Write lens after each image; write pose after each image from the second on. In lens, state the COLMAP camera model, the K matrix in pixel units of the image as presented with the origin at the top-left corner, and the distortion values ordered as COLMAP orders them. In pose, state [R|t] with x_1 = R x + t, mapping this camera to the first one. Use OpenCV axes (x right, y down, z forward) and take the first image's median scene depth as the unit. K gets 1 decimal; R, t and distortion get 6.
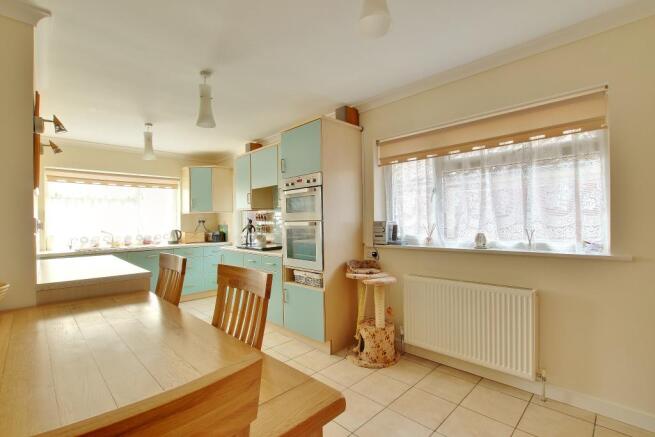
lens RADIAL K [[300.9, 0, 319.6], [0, 300.9, 221.8], [0, 0, 1]] dist [-0.000226, 0.000025]
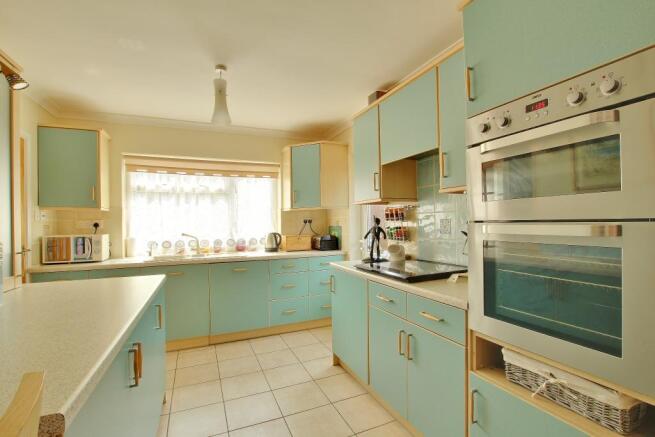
lens RADIAL K [[300.9, 0, 319.6], [0, 300.9, 221.8], [0, 0, 1]] dist [-0.000226, 0.000025]
pose [[0.930958, 0.001677, -0.365121, -0.116363], [-0.000685, 0.999996, 0.002847, -0.002337], [0.365125, -0.002400, 0.930956, 0.394355]]
